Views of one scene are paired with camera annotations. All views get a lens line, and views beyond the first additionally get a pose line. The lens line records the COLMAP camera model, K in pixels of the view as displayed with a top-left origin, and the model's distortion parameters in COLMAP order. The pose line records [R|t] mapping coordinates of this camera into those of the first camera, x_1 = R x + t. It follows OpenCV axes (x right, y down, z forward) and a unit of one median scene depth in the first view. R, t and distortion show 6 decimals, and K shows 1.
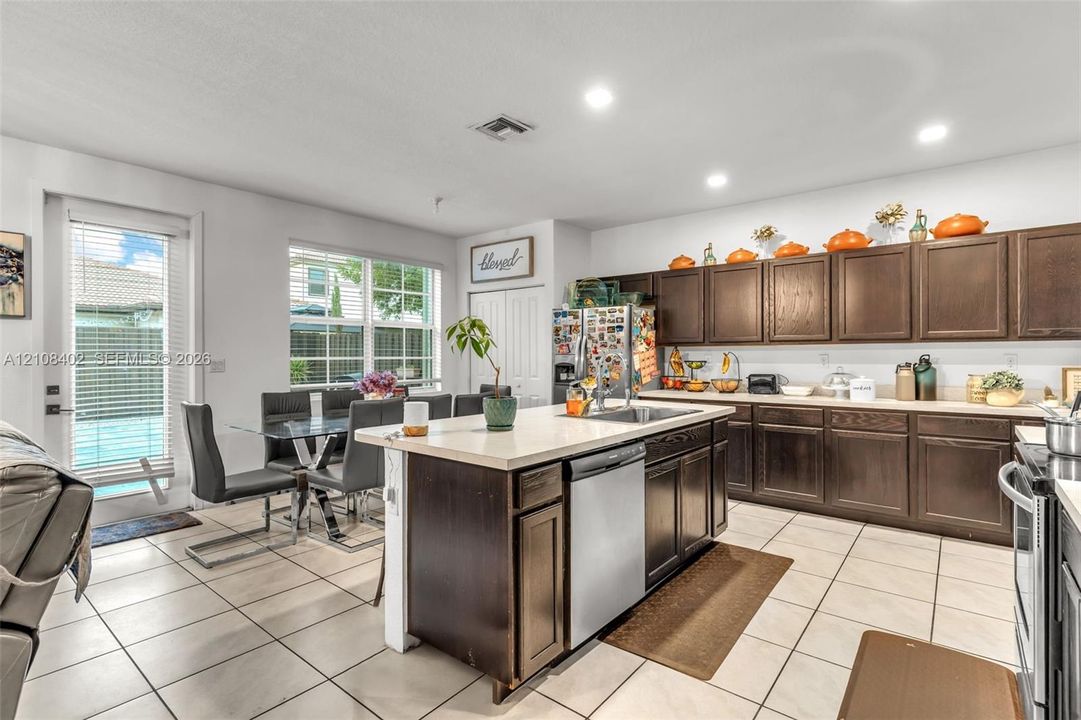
lens RADIAL K [[516.3, 0, 537.4], [0, 516.3, 356.2], [0, 0, 1]] dist [0.002764, -0.001861]
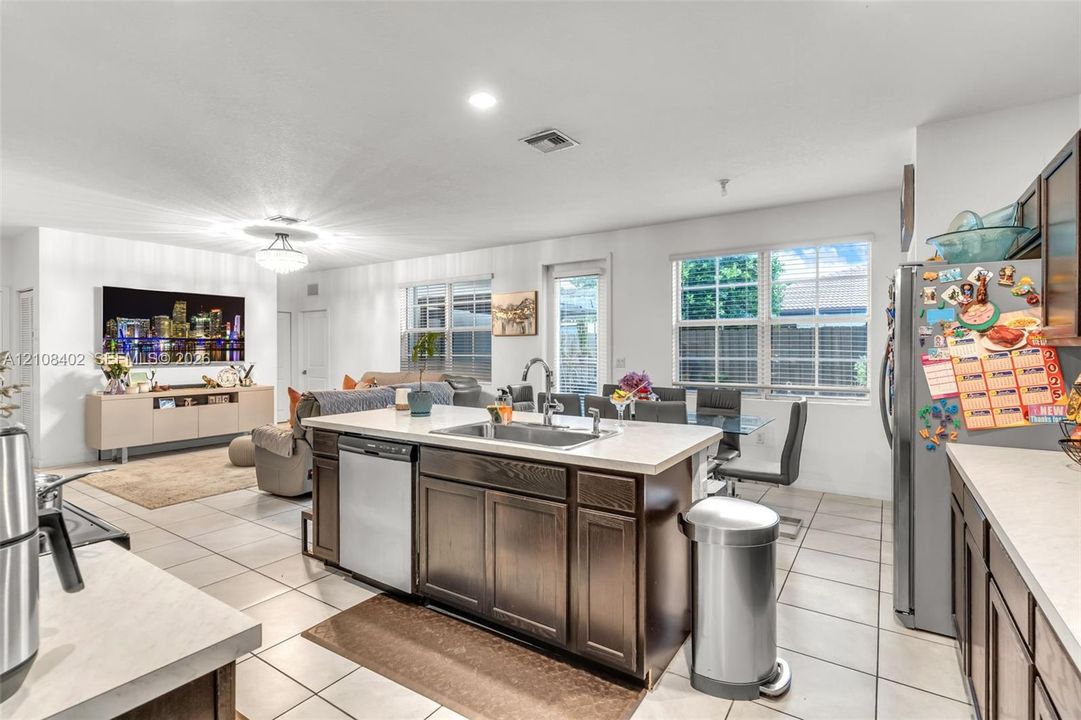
lens RADIAL K [[516.3, 0, 535.2], [0, 516.3, 354.3], [0, 0, 1]] dist [0.002764, -0.001861]
pose [[0.090804, 0.011649, -0.995801, 0.747674], [-0.002567, 0.999931, 0.011463, -0.019402], [0.995865, 0.001515, 0.090828, 0.682273]]
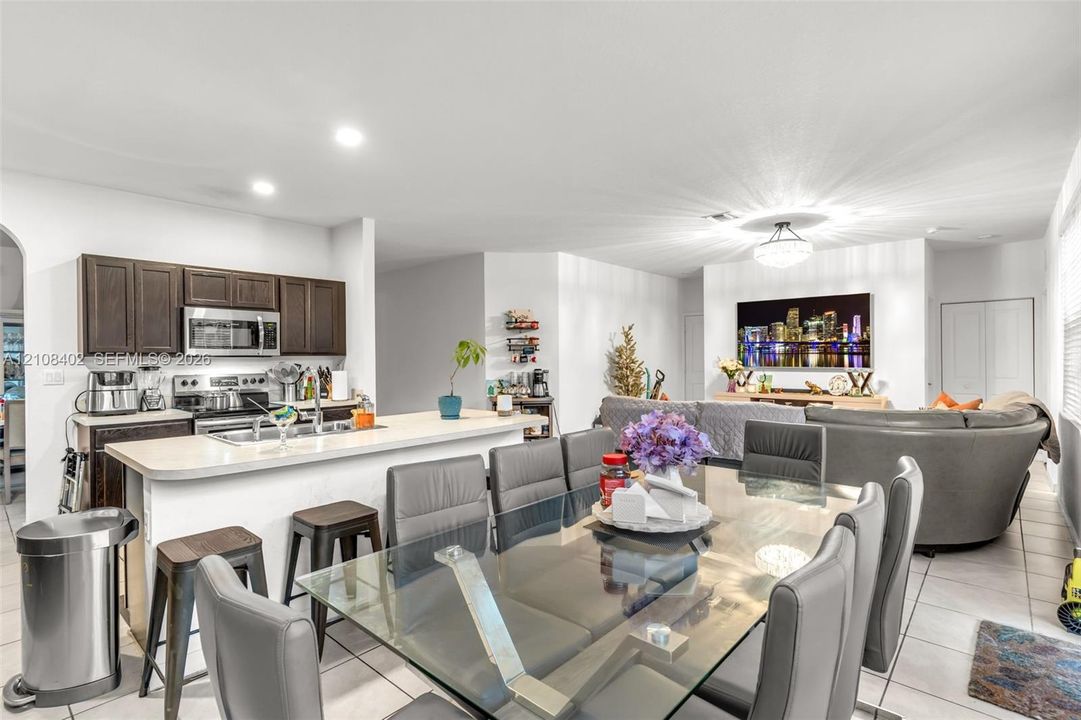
lens RADIAL K [[516.3, 0, 530.7], [0, 516.3, 358.2], [0, 0, 1]] dist [0.002764, -0.001861]
pose [[-0.999844, 0.014396, 0.010199, -0.156785], [0.014371, 0.999894, -0.002461, -0.008451], [-0.010234, -0.002314, -0.999945, 1.397097]]
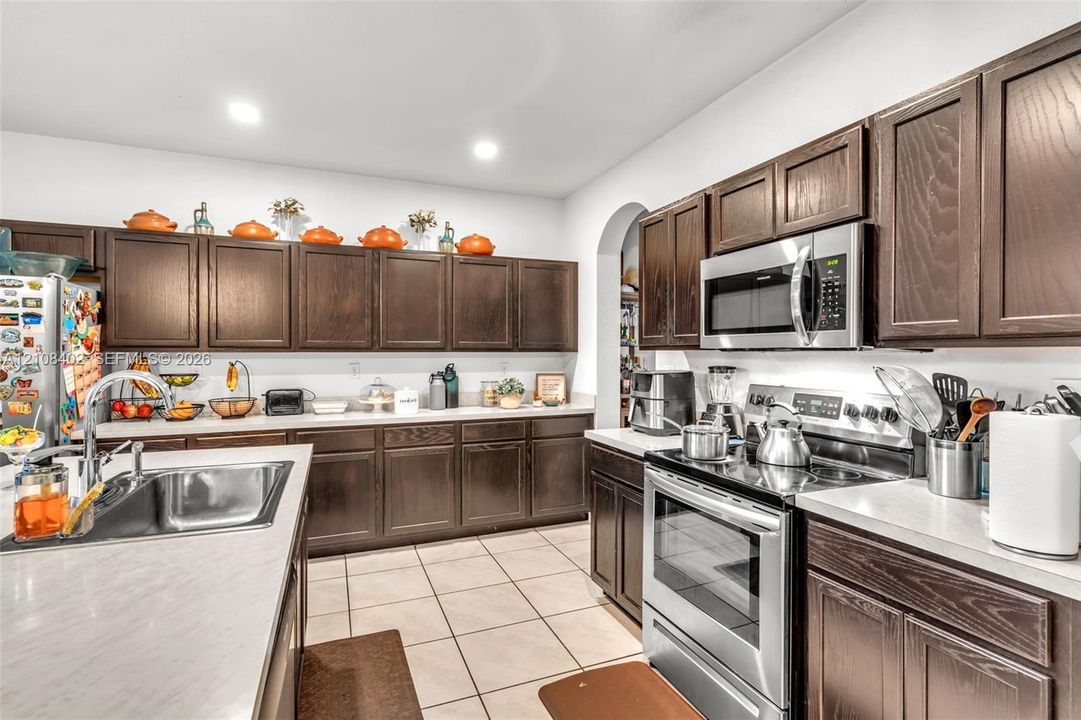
lens RADIAL K [[516.3, 0, 540.0], [0, 516.3, 356.5], [0, 0, 1]] dist [0.002764, -0.001861]
pose [[0.478601, -0.001059, 0.878032, -0.067323], [0.000074, 0.999999, 0.001166, -0.017128], [-0.878033, -0.000493, 0.478601, 0.327098]]
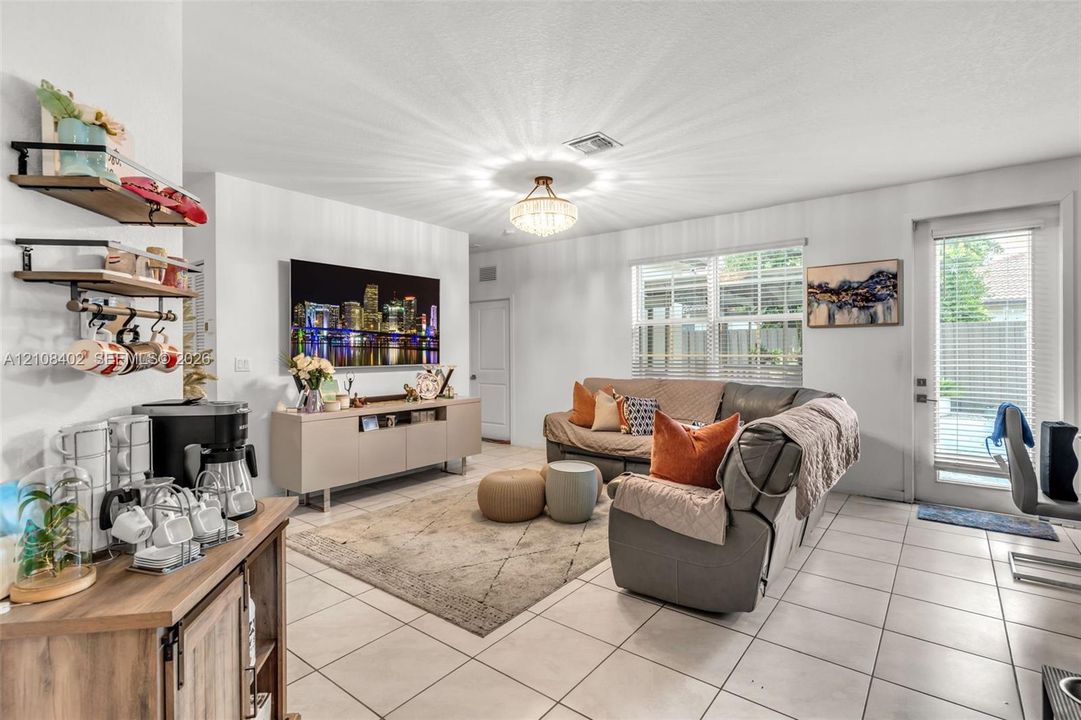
lens RADIAL K [[516.3, 0, 539.8], [0, 516.3, 353.3], [0, 0, 1]] dist [0.002764, -0.001861]
pose [[0.018418, 0.008171, -0.999797, 0.224705], [0.000263, 0.999967, 0.008177, -0.011514], [0.999830, -0.000414, 0.018415, 0.073776]]
